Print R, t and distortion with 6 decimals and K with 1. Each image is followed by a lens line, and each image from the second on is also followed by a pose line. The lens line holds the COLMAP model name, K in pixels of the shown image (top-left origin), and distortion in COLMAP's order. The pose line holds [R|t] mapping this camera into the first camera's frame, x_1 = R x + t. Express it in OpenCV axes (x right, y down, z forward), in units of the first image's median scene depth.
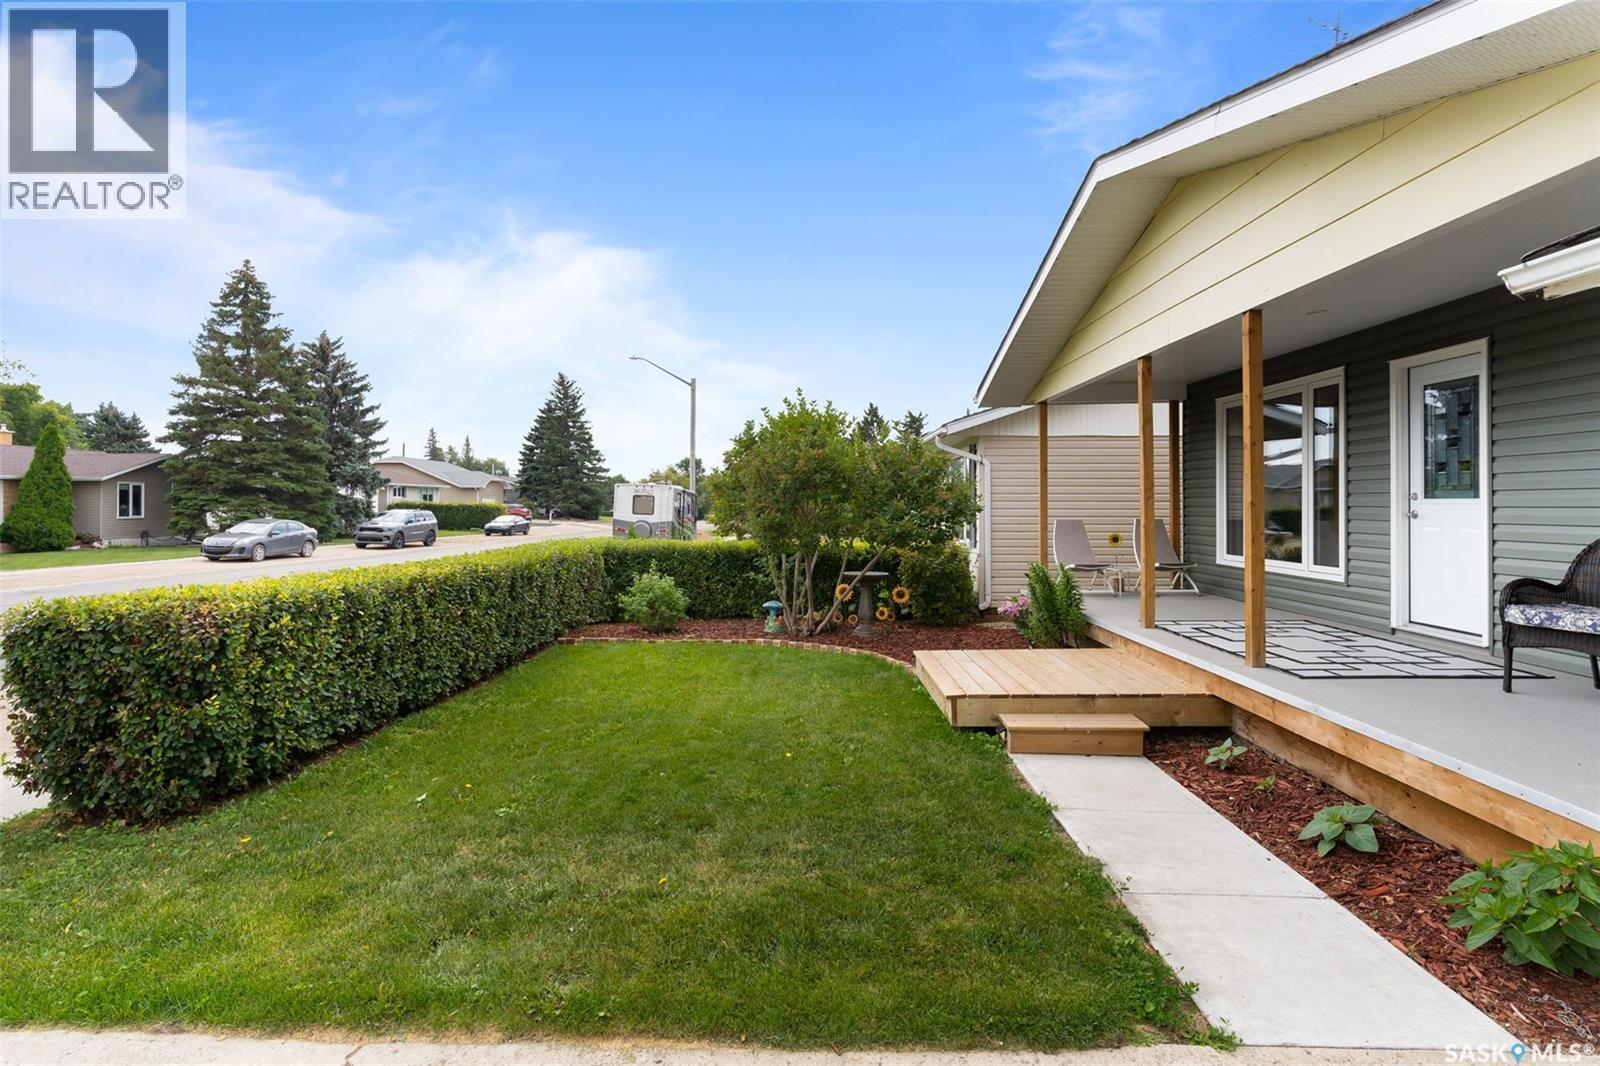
lens RADIAL K [[814.0, 0, 797.3], [0, 814.0, 499.3], [0, 0, 1]] dist [0.001529, 0.000294]
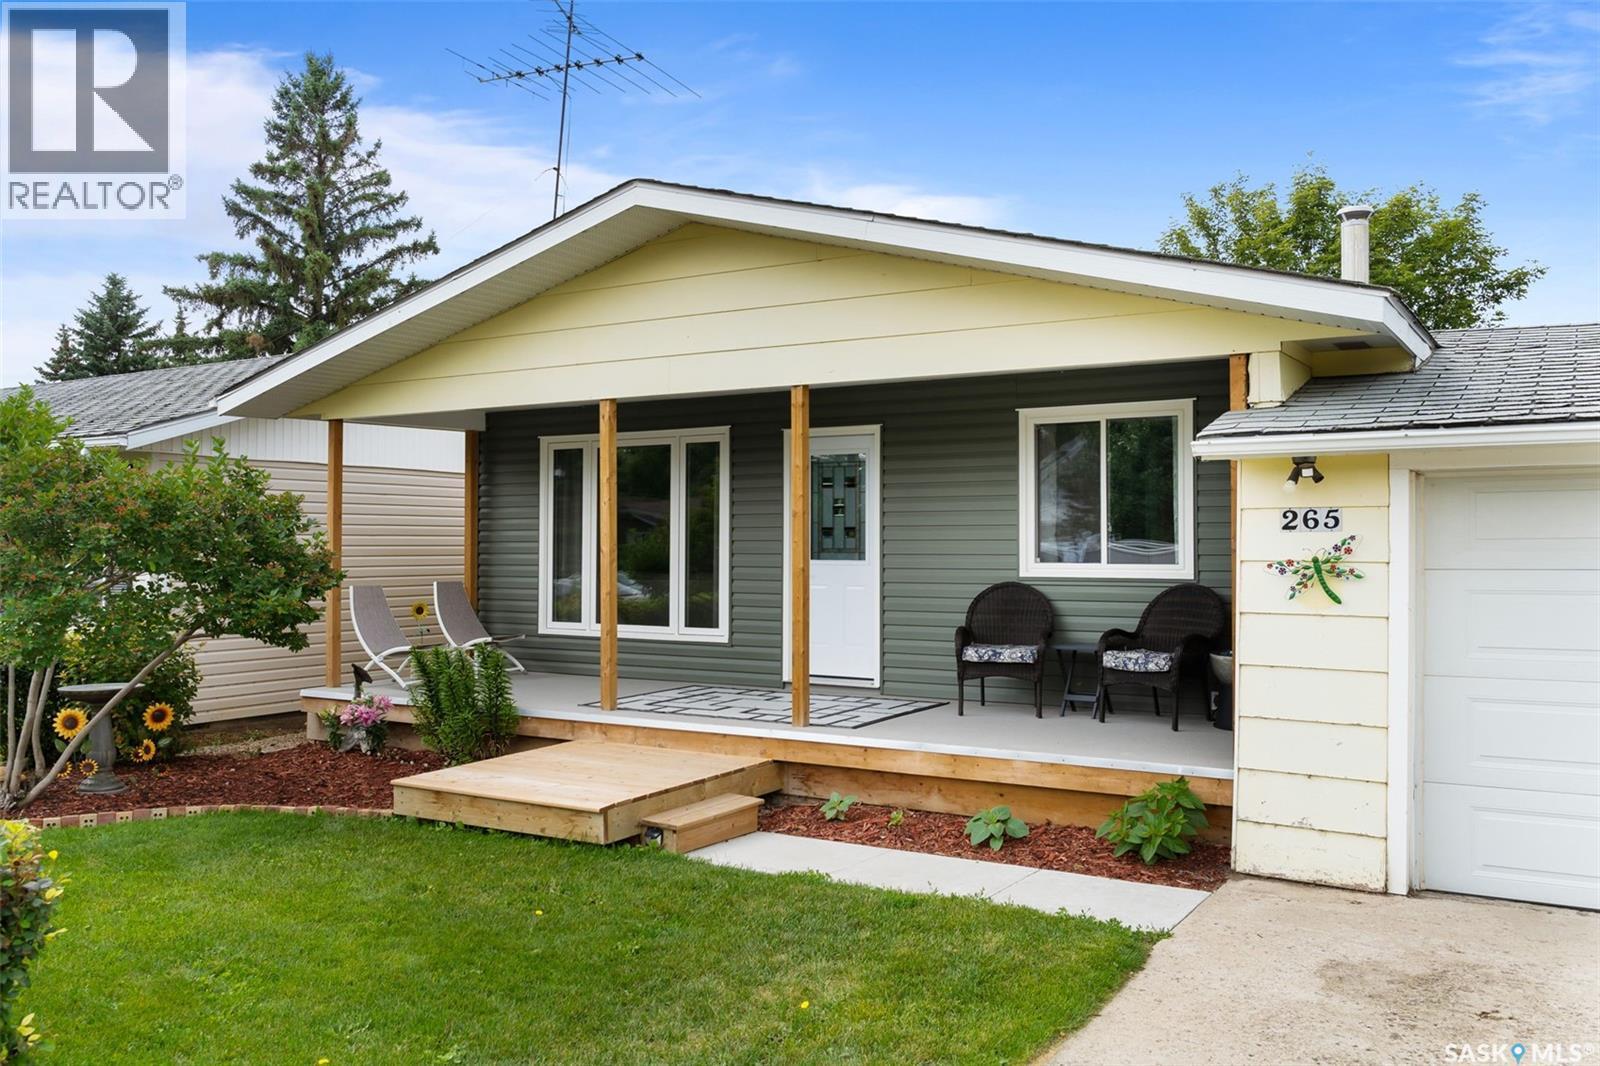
lens RADIAL K [[1298.0, 0, 800.0], [0, 1298.0, 533.0], [0, 0, 1]] dist [-0.003108, -0.001823]
pose [[0.509495, 0.003105, 0.860468, -0.762464], [-0.002853, 0.999994, -0.001919, -0.034444], [-0.860469, -0.001477, 0.509501, 0.134269]]
